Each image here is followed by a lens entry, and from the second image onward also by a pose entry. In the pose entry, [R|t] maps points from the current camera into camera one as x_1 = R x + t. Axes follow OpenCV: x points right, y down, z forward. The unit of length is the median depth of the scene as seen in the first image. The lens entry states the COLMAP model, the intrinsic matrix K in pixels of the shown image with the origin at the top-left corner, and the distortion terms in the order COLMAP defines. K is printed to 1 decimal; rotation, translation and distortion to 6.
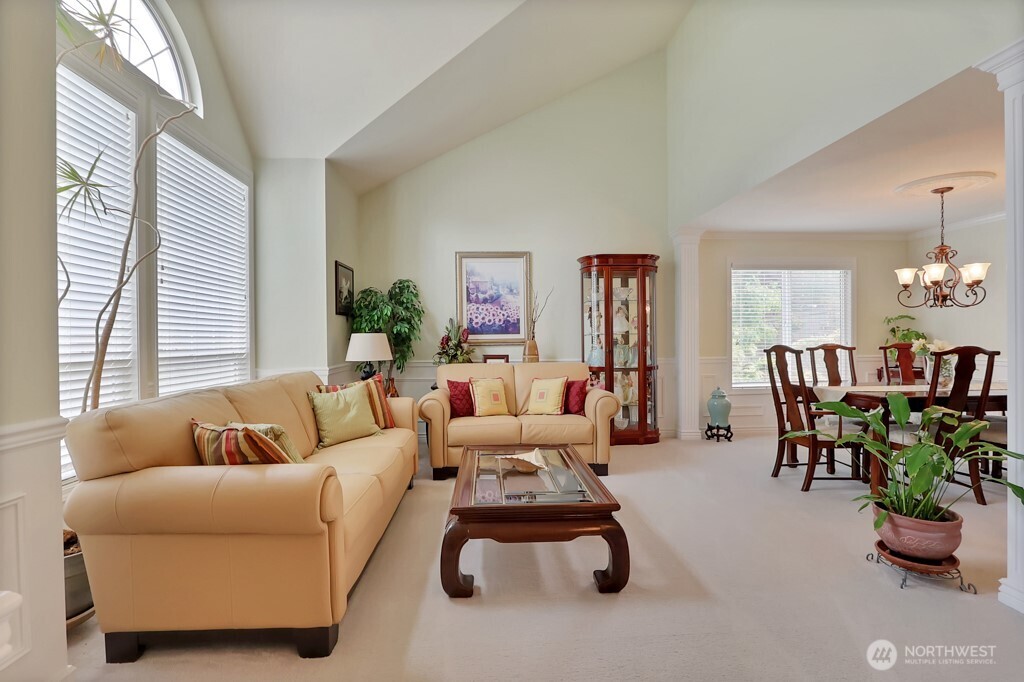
lens RADIAL K [[482.4, 0, 509.5], [0, 482.4, 341.7], [0, 0, 1]] dist [-0.018356, 0.003289]
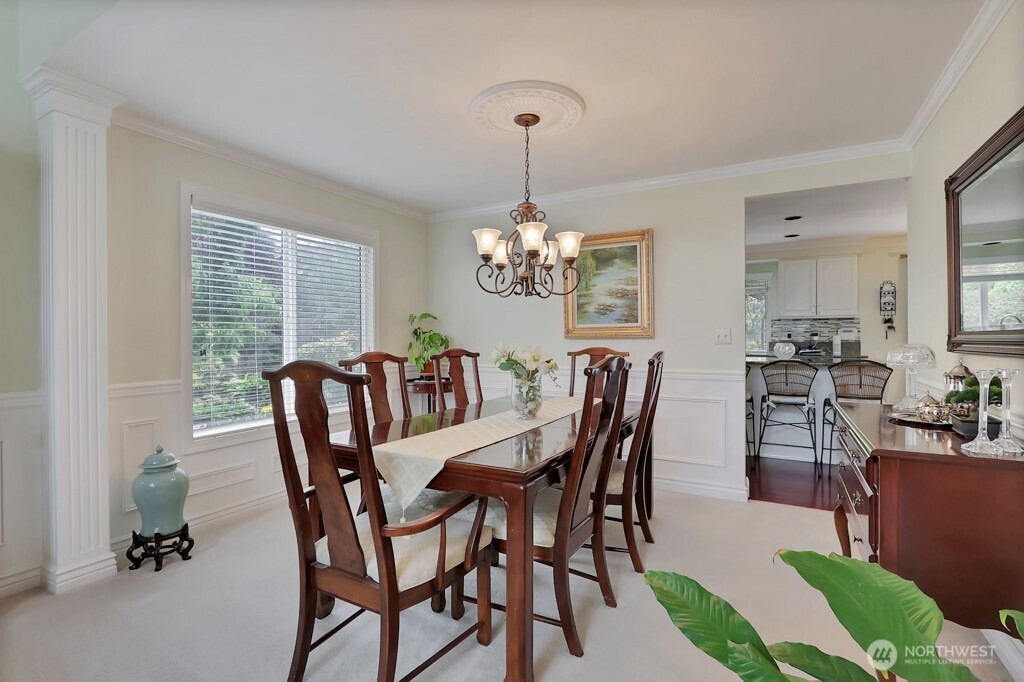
lens RADIAL K [[482.4, 0, 509.7], [0, 482.4, 338.2], [0, 0, 1]] dist [-0.018356, 0.003289]
pose [[0.548435, 0.001773, 0.836191, 0.235745], [0.009383, 0.999922, -0.008275, -0.004497], [-0.836140, 0.012384, 0.548376, 0.465480]]
